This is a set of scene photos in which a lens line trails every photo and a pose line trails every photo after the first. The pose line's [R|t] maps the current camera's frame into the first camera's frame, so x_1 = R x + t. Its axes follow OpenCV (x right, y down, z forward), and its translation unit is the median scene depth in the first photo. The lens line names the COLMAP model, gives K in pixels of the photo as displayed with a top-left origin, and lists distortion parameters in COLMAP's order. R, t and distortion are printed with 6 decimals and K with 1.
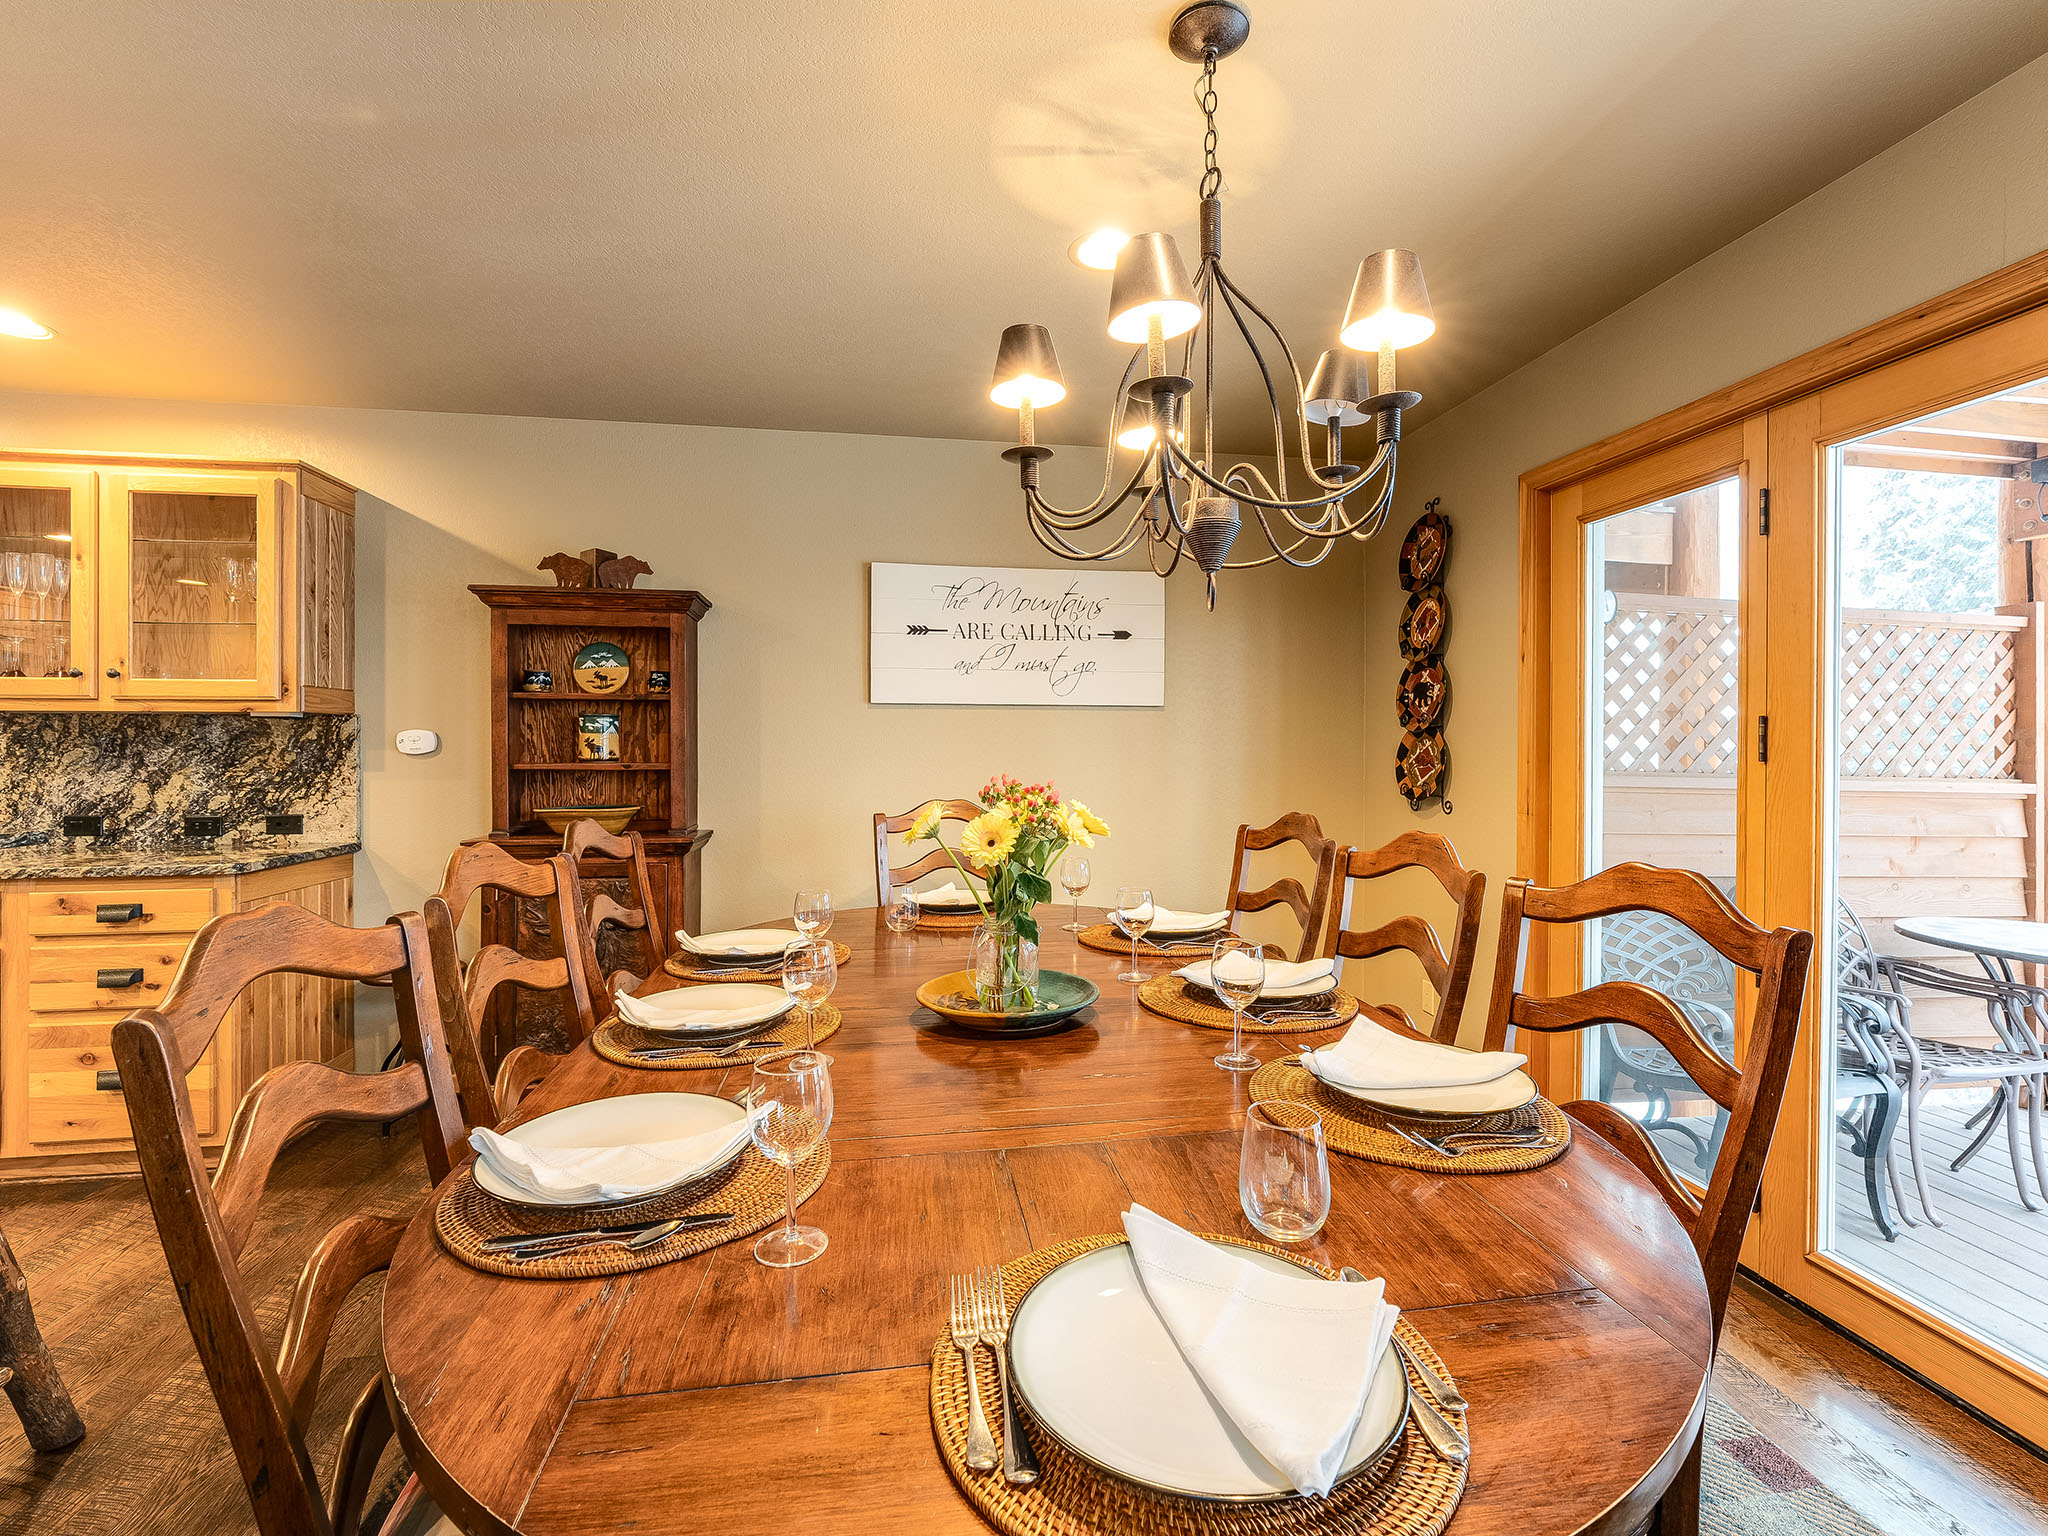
lens RADIAL K [[909.9, 0, 1030.0], [0, 909.9, 751.5], [0, 0, 1]] dist [-0.007367, 0.000517]
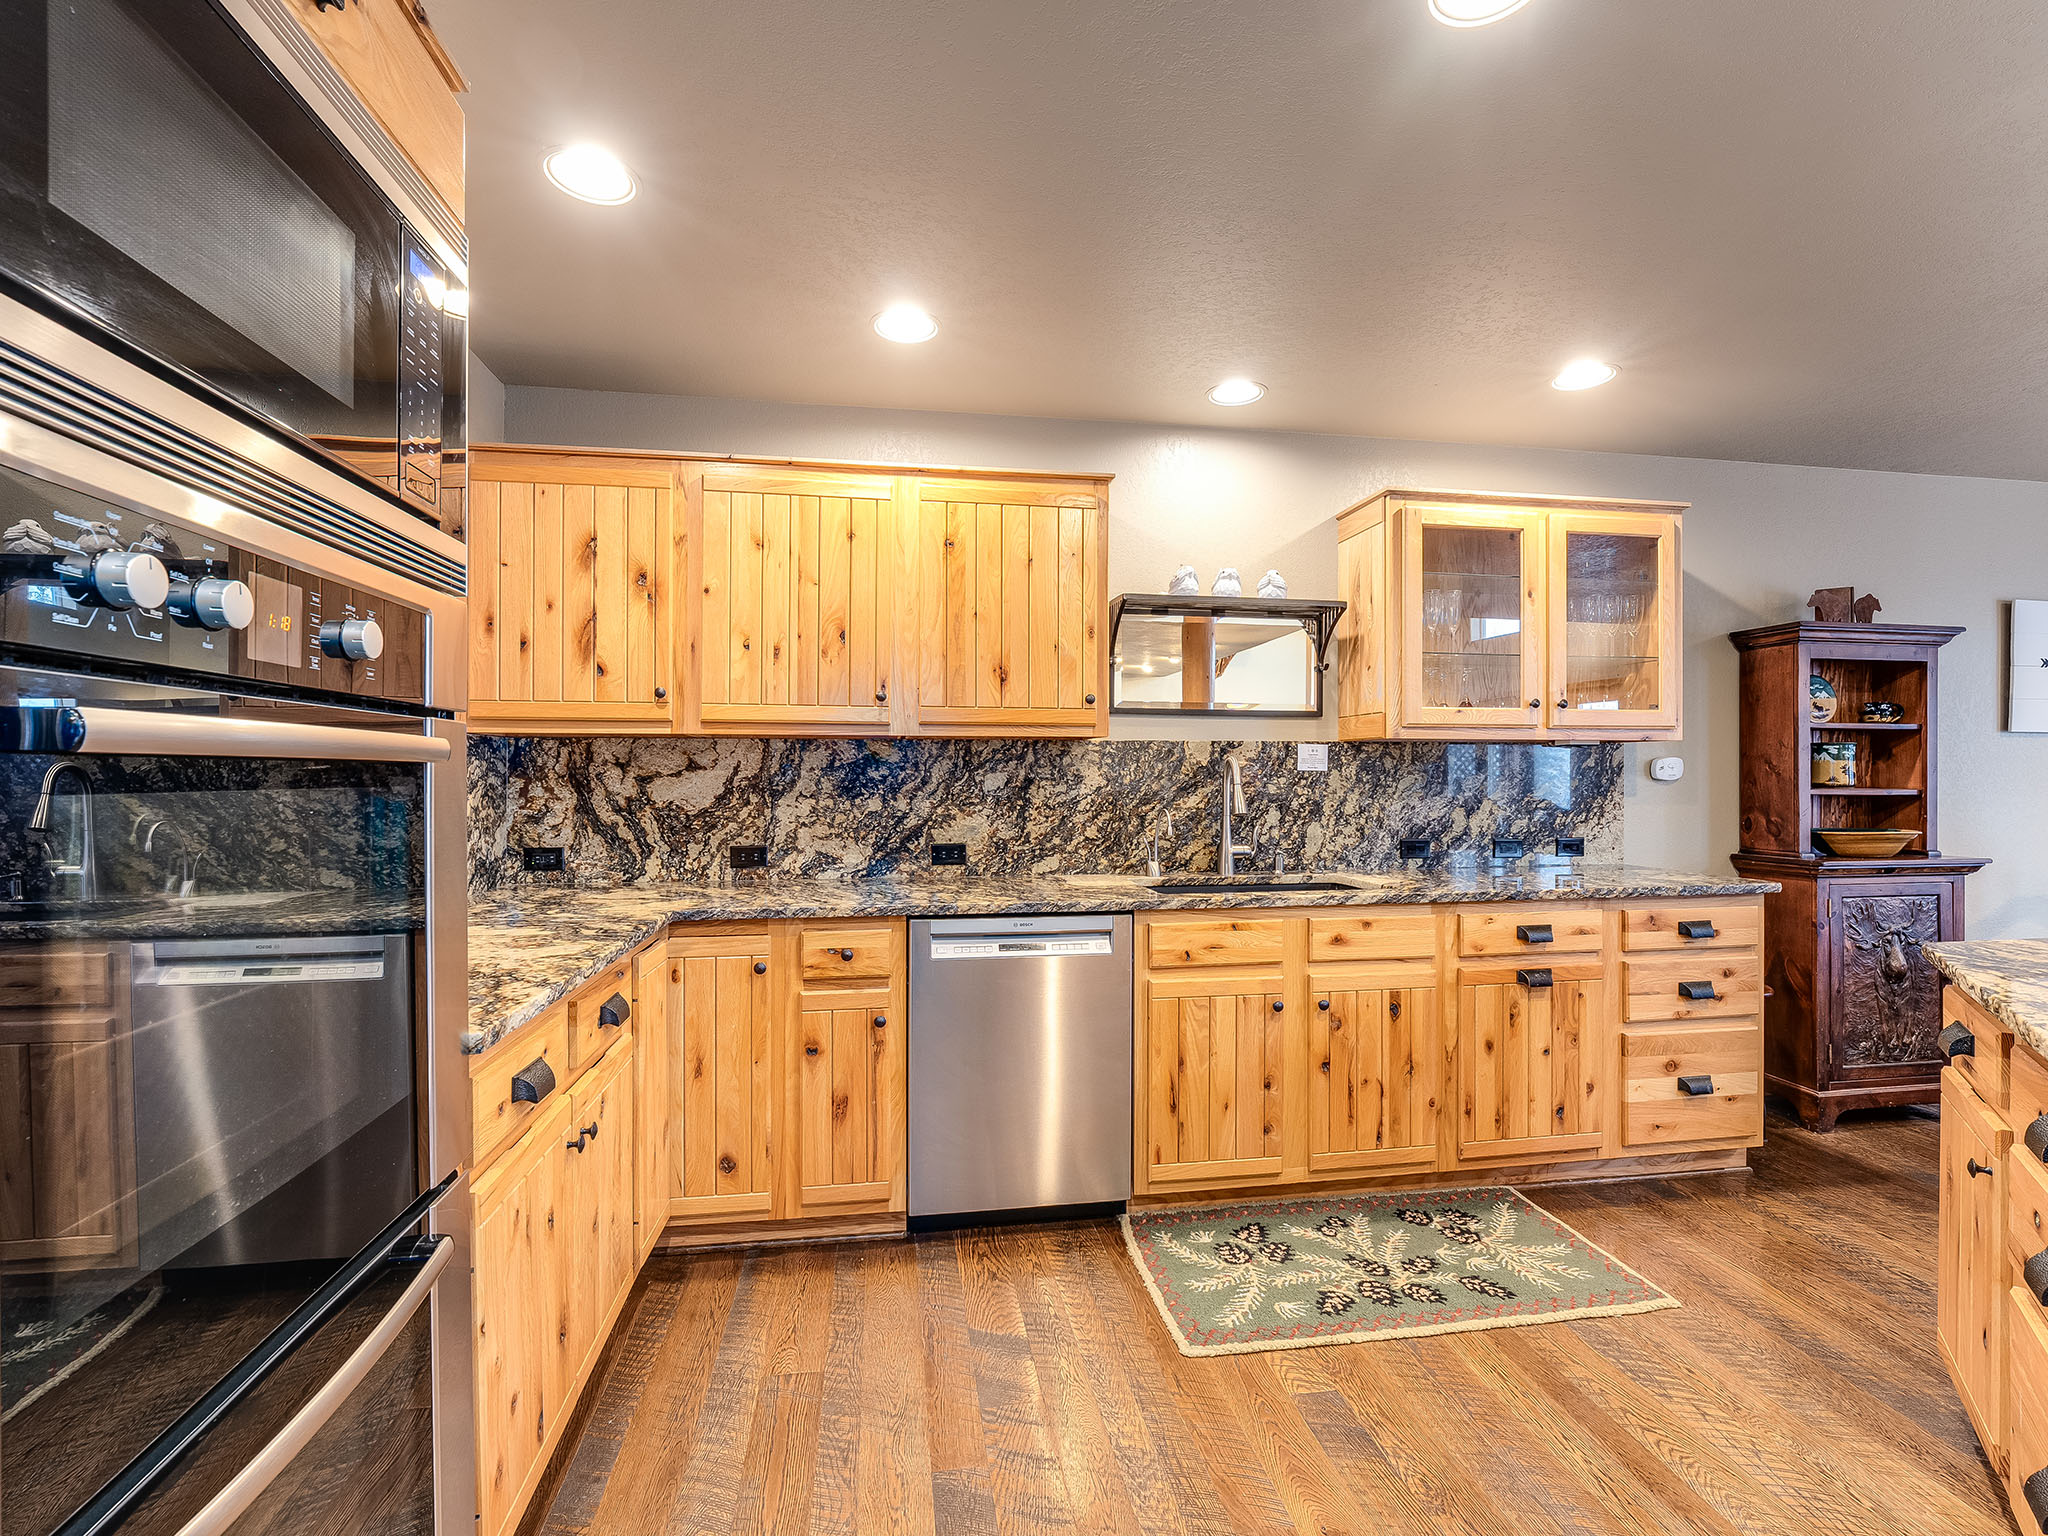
lens RADIAL K [[921.3, 0, 1030.5], [0, 921.3, 772.9], [0, 0, 1]] dist [-0.004482, -0.000523]
pose [[1.000000, -0.000575, 0.000501, -1.472631], [0.000578, 0.999988, -0.004855, -0.000954], [-0.000499, 0.004855, 0.999988, -0.072107]]
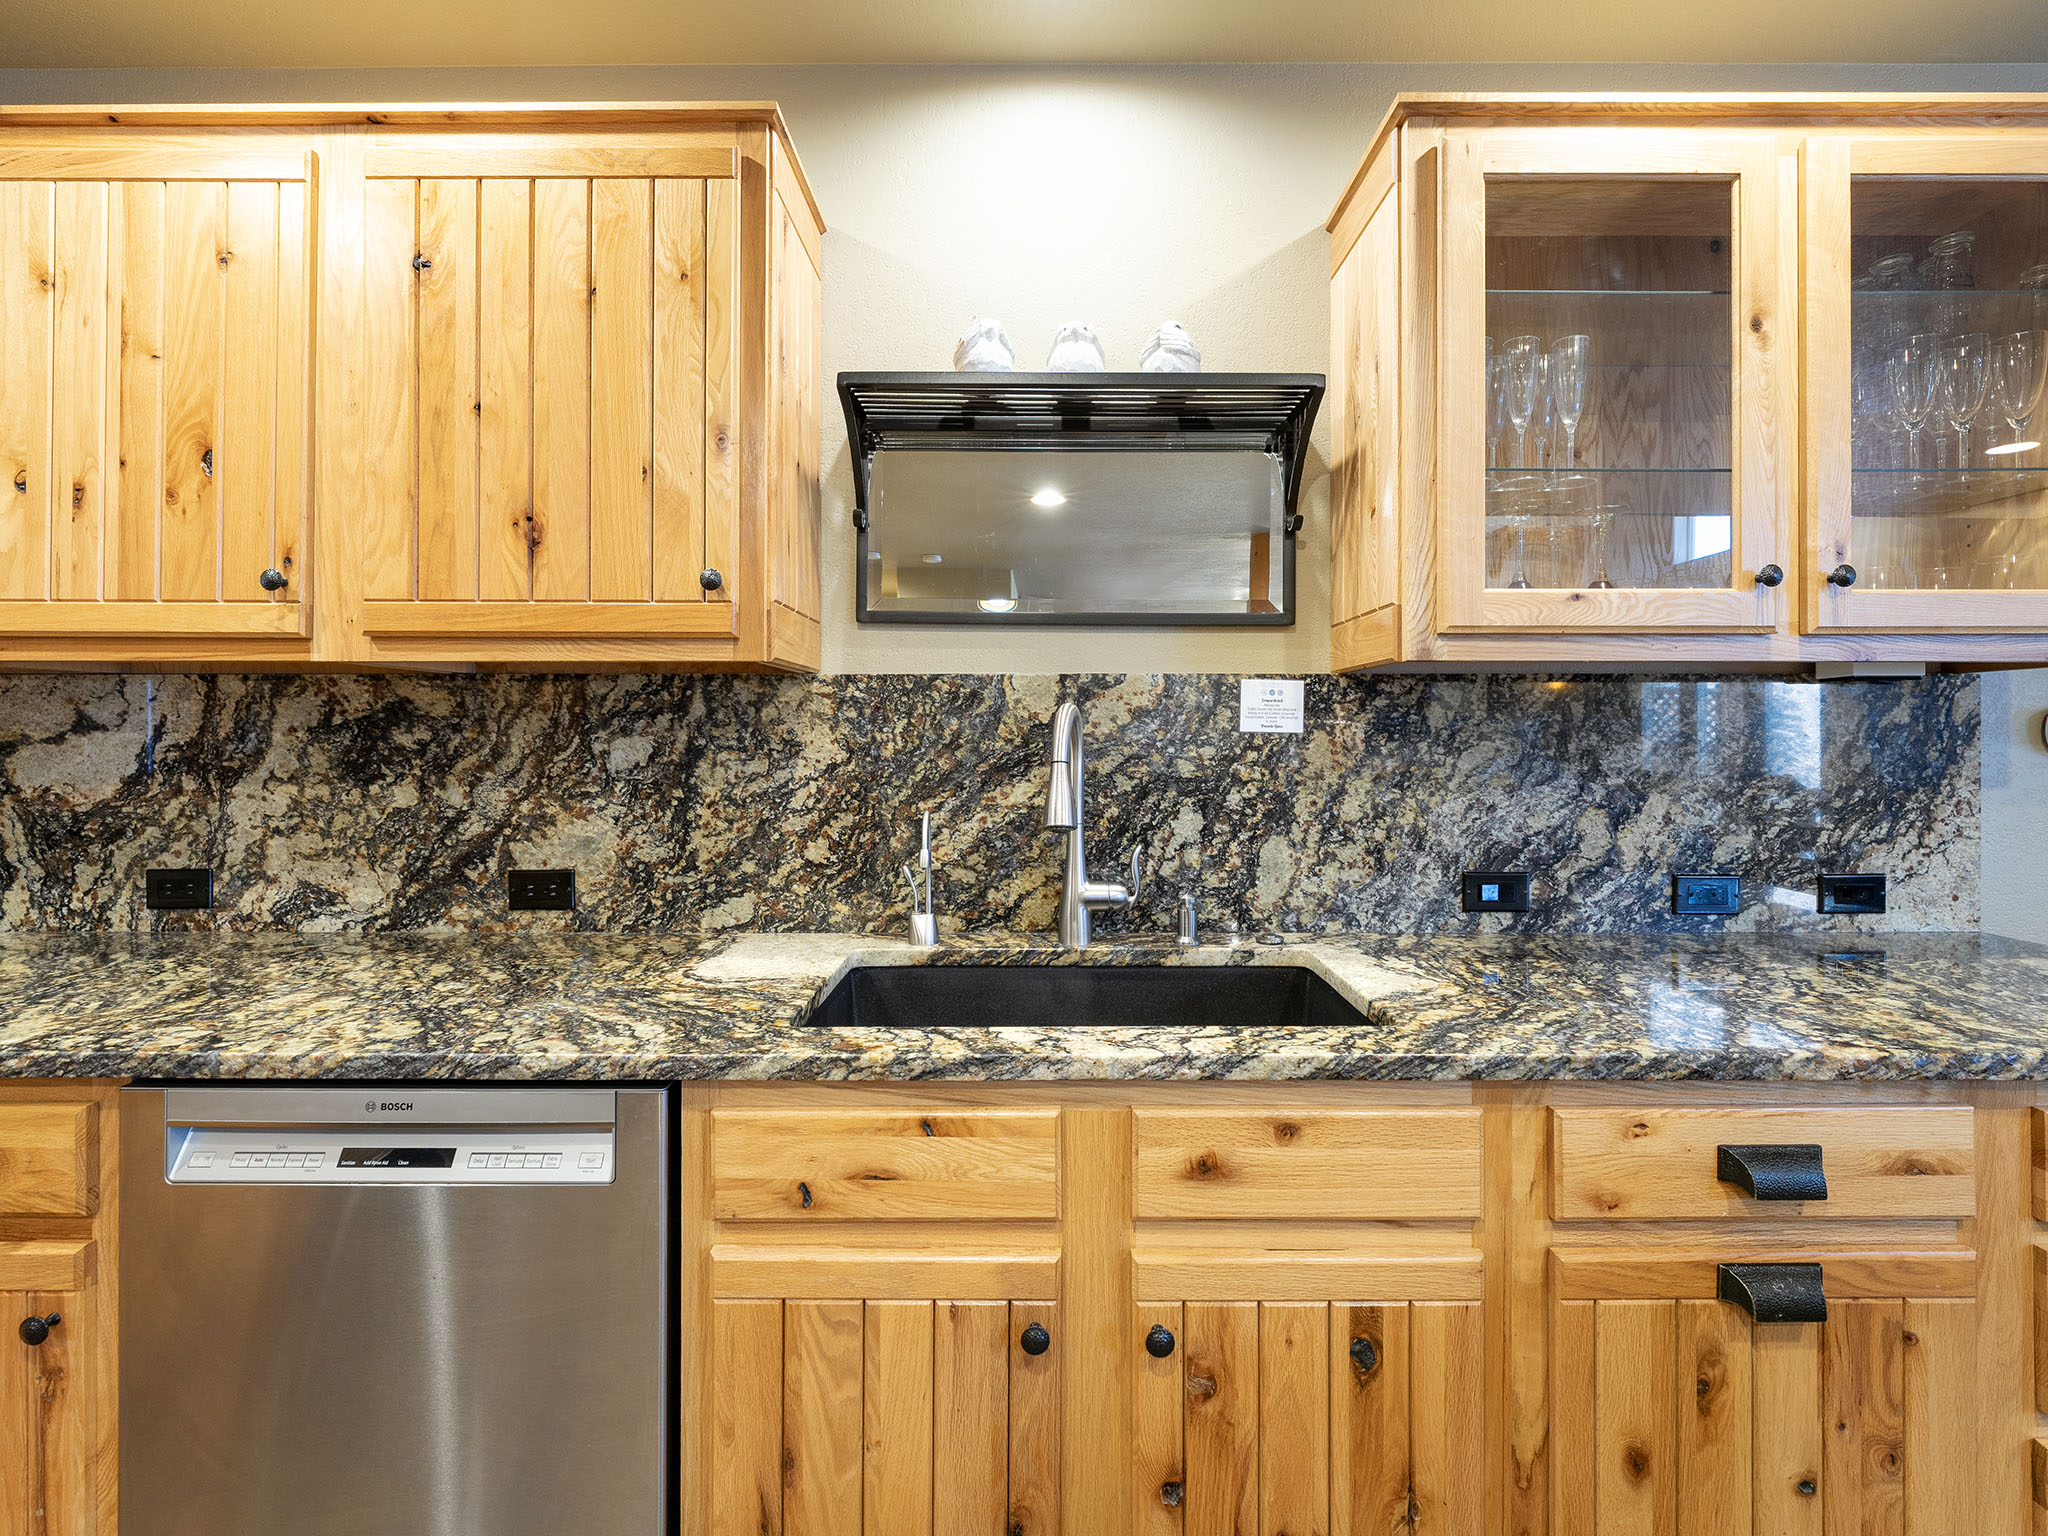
lens RADIAL K [[935.1, 0, 1035.9], [0, 935.1, 732.6], [0, 0, 1]] dist [-0.000529, -0.000429]
pose [[0.987119, -0.000686, -0.159983, -1.201438], [-0.000494, 0.999973, -0.007336, -0.004393], [0.159984, 0.007320, 0.987092, 0.425180]]
